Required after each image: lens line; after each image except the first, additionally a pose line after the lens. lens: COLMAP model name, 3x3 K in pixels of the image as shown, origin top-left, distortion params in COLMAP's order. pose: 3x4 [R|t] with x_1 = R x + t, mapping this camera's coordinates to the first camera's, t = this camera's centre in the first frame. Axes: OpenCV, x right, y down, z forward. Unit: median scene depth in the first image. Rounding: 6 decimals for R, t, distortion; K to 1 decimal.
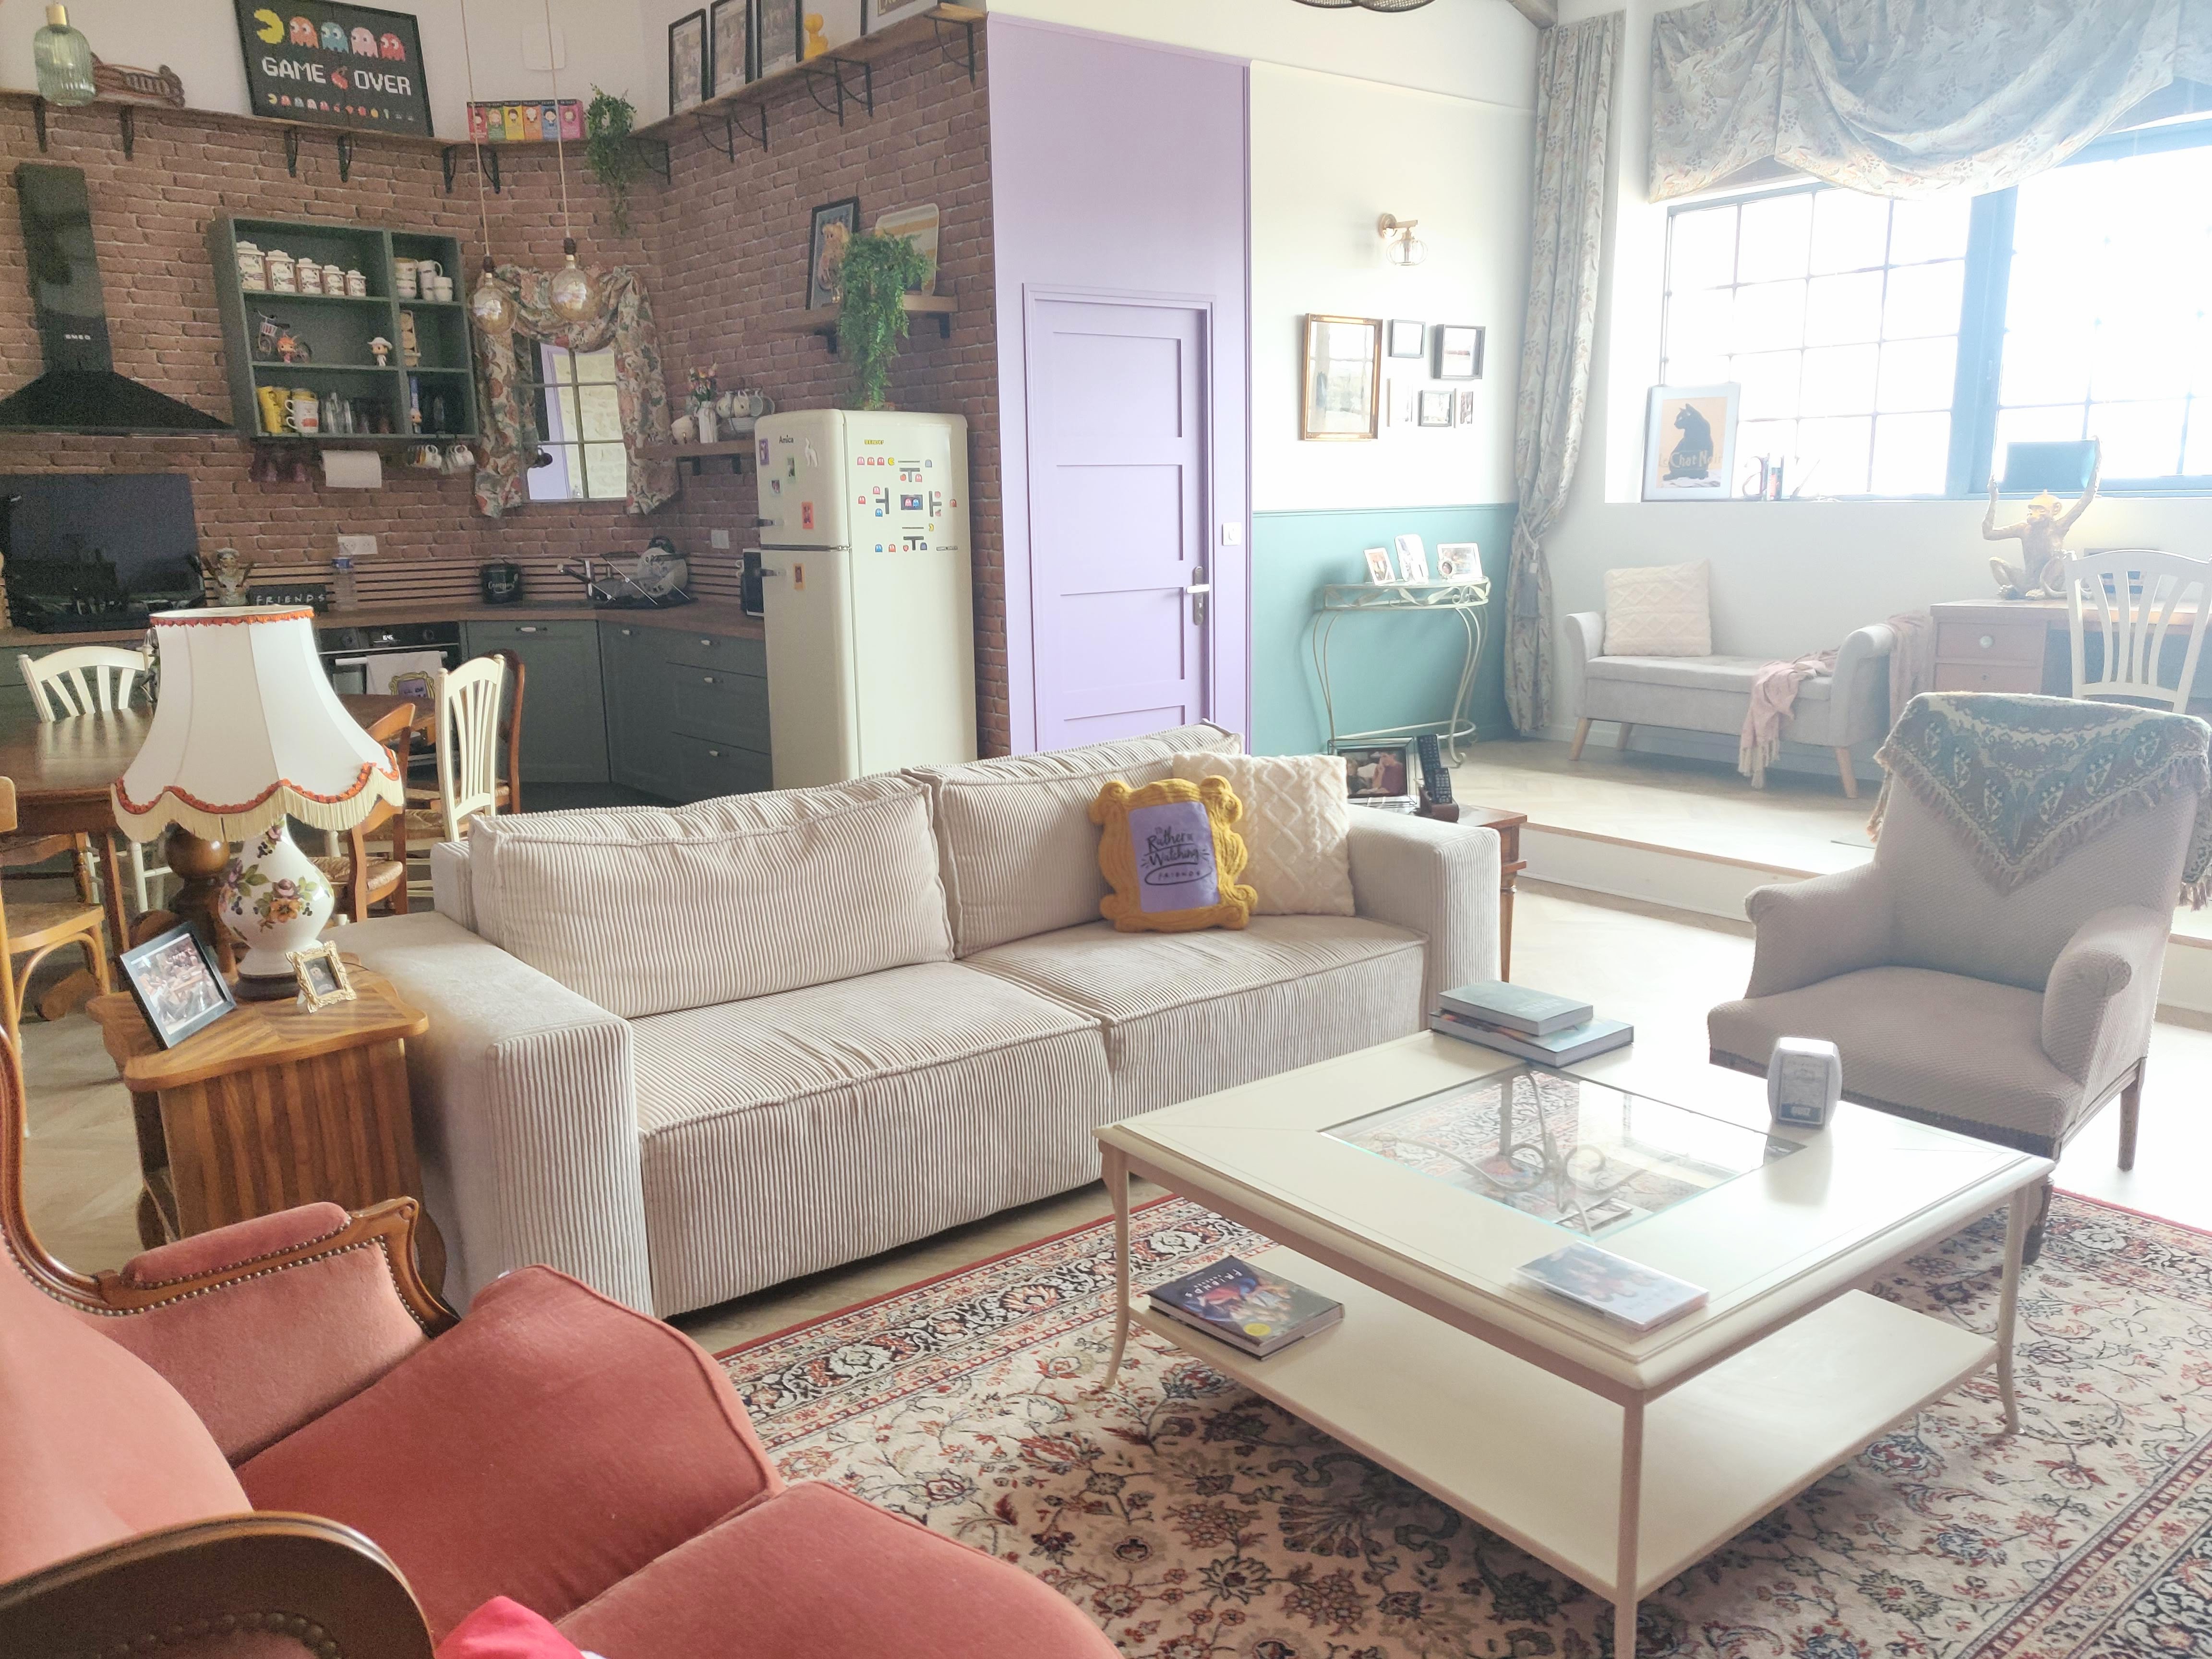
lens RADIAL K [[1694.3, 0, 1106.0], [0, 1694.3, 829.5], [0, 0, 1]] dist [0.057572, 0.011438]
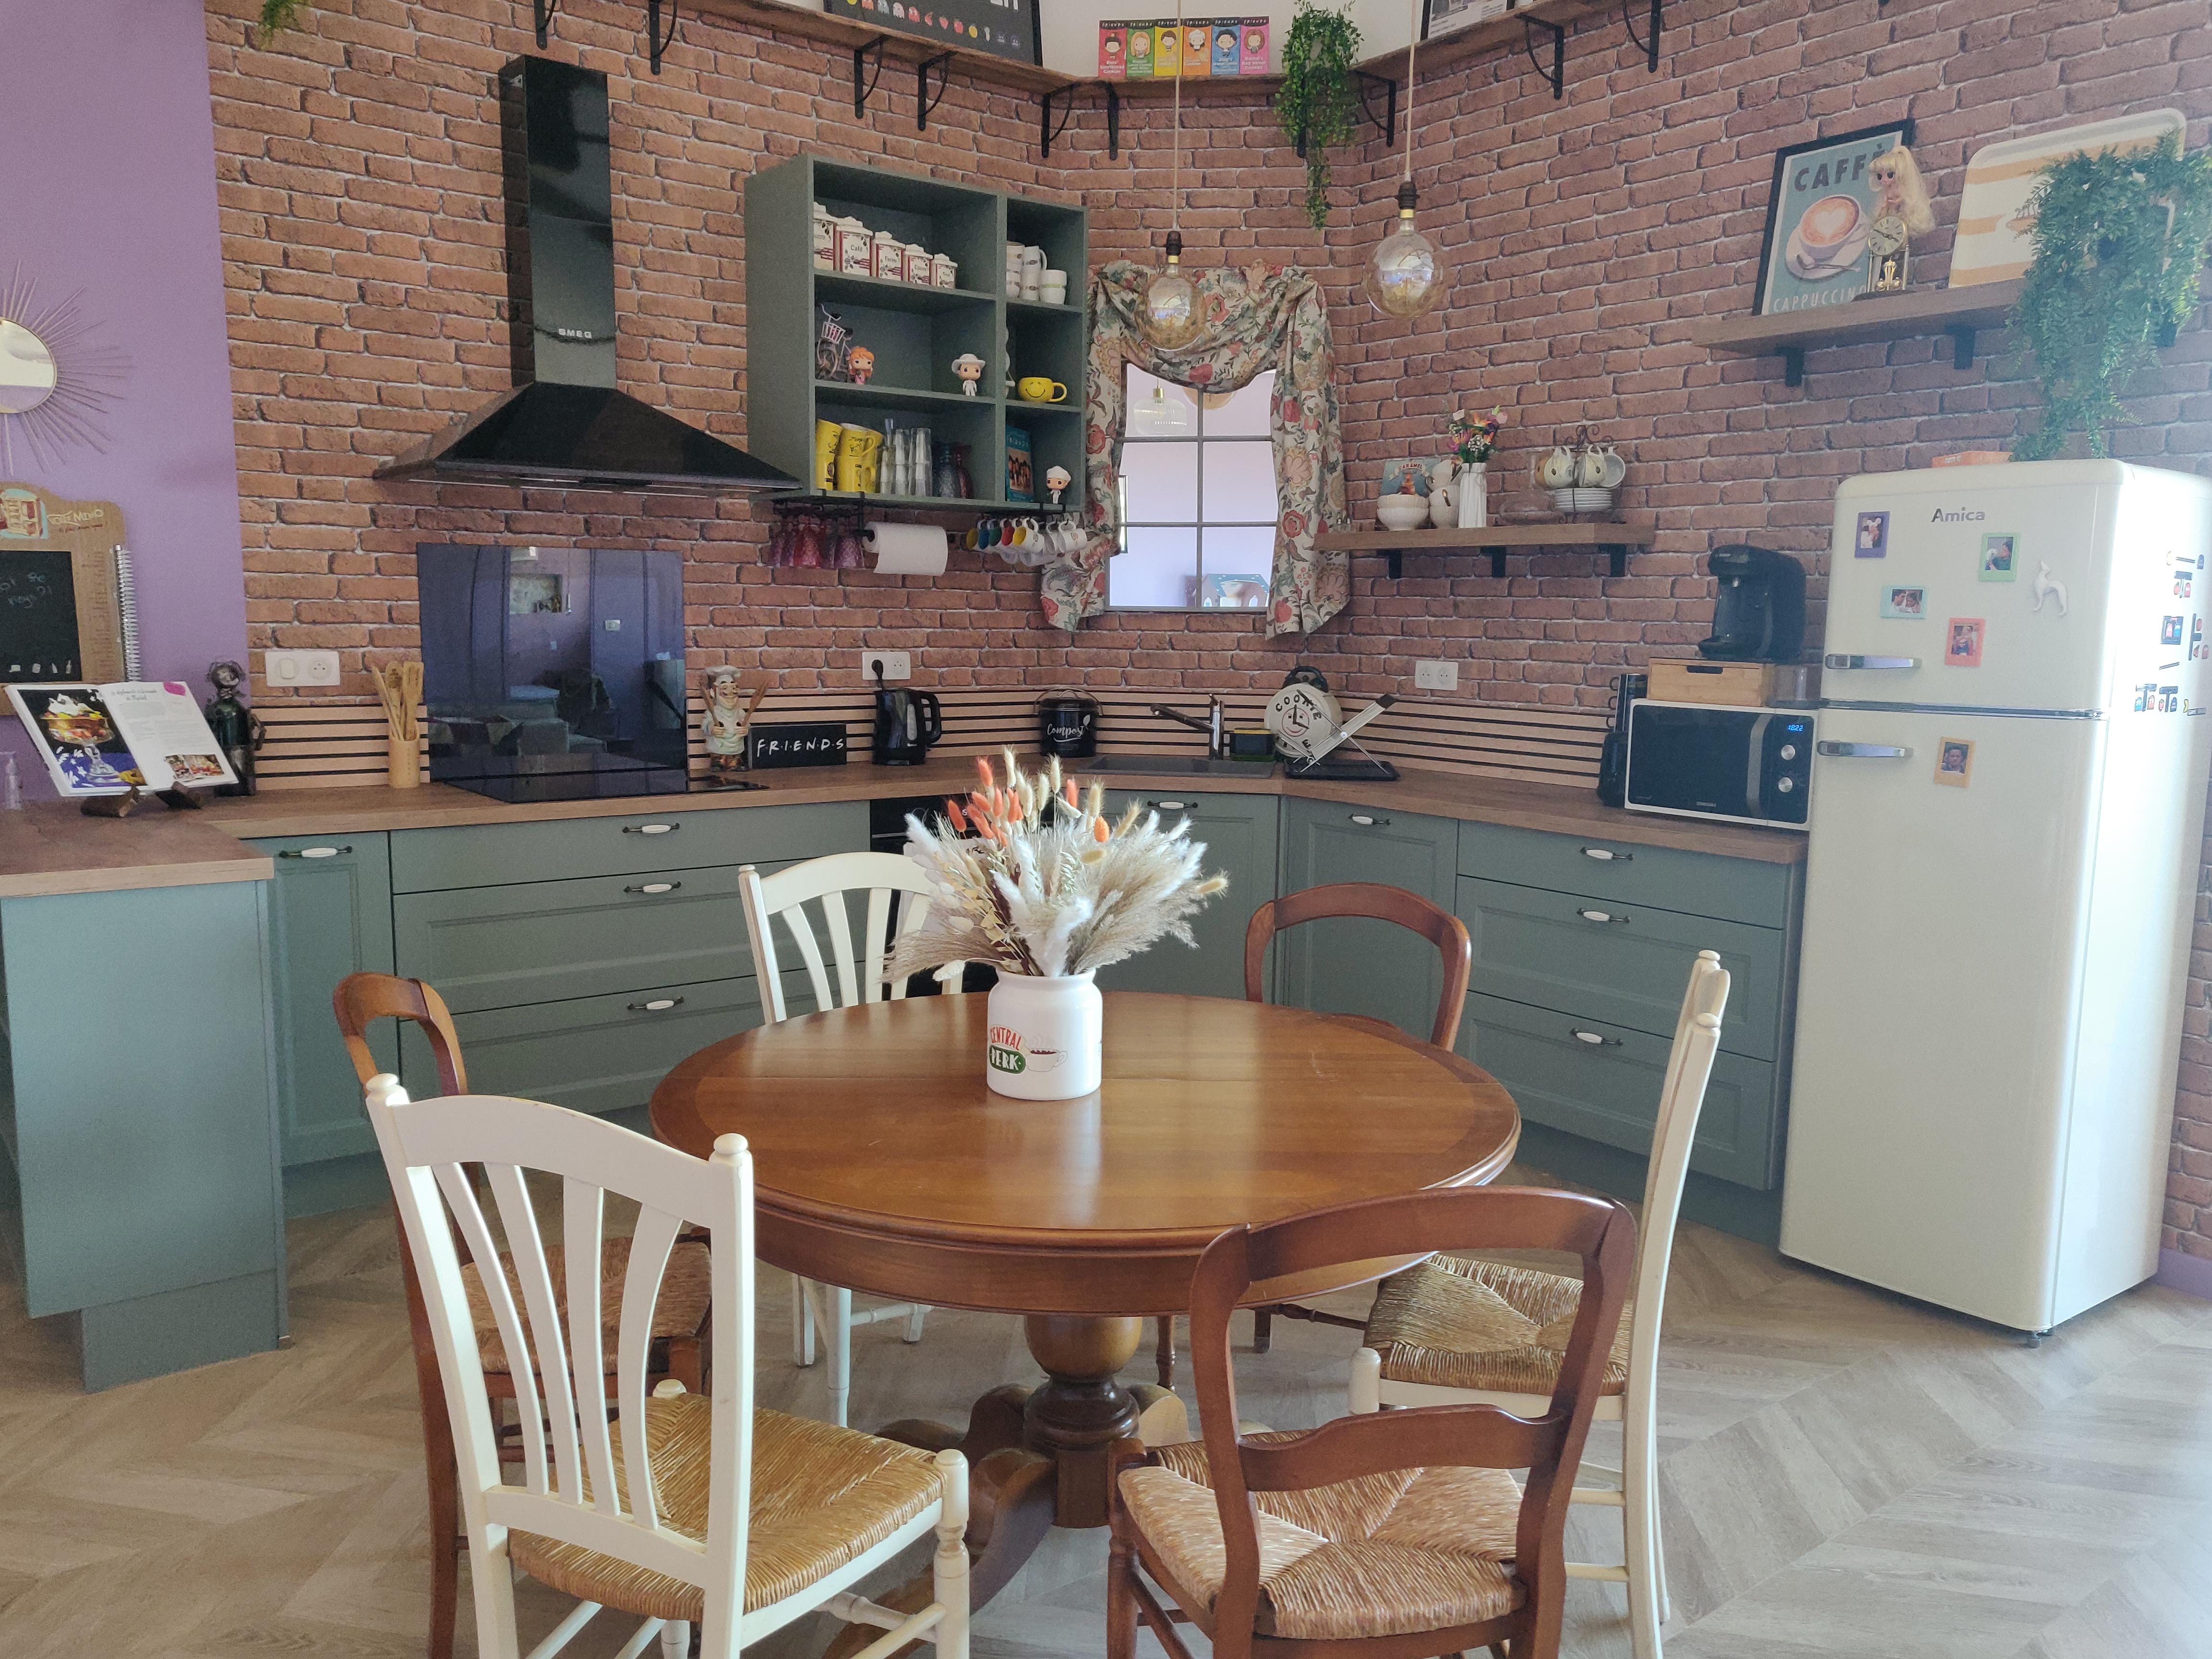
lens RADIAL K [[1719.1, 0, 1106.0], [0, 1719.1, 829.5], [0, 0, 1]] dist [0.003007, 0.122769]
pose [[0.998841, 0.042983, -0.021673, -0.341277], [-0.044443, 0.996404, -0.072140, -0.060124], [0.018494, 0.073020, 0.997159, 0.354212]]
